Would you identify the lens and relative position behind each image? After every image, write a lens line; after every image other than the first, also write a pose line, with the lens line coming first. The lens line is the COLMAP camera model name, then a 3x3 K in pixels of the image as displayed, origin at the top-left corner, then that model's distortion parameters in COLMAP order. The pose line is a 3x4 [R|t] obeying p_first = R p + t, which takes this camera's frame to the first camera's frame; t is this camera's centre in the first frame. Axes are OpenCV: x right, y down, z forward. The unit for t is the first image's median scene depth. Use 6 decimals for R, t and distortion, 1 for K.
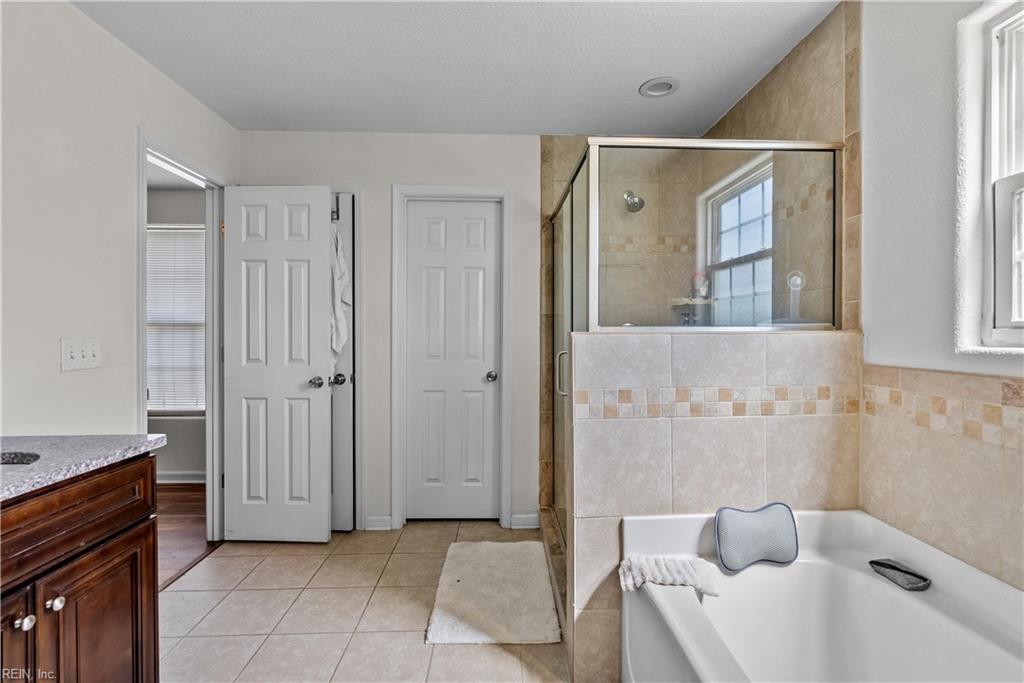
lens RADIAL K [[467.7, 0, 517.0], [0, 467.7, 333.9], [0, 0, 1]] dist [-0.005208, 0.001397]
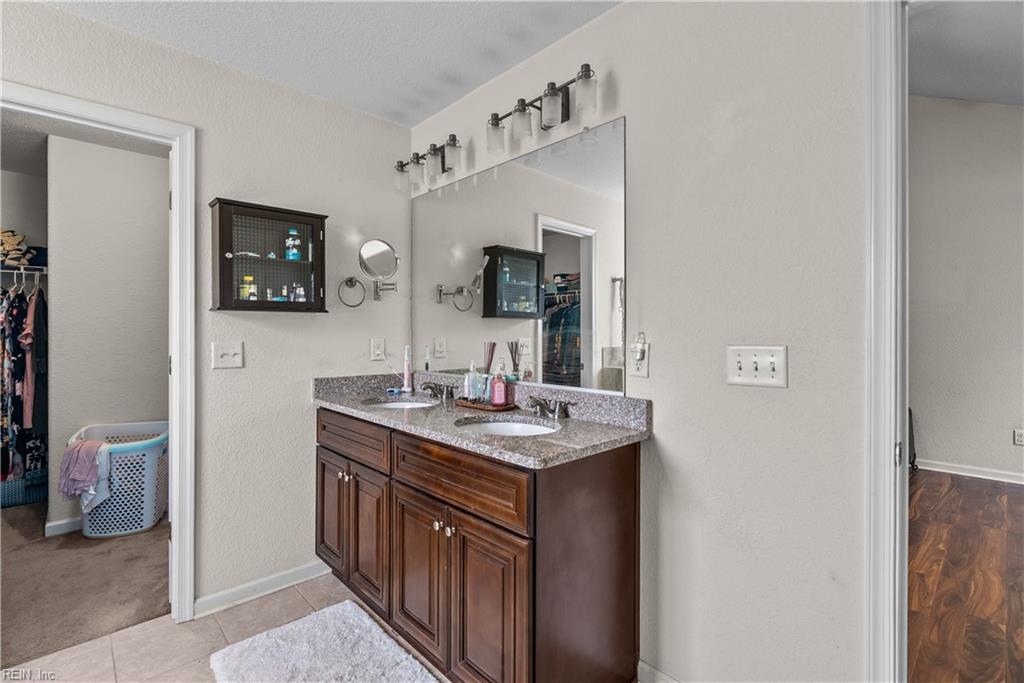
lens RADIAL K [[467.7, 0, 517.0], [0, 467.7, 333.9], [0, 0, 1]] dist [-0.005208, 0.001397]
pose [[-0.749937, -0.001886, -0.661507, -0.199073], [-0.006419, 0.999970, 0.004426, -0.014435], [0.661479, 0.007566, -0.749926, 1.932526]]
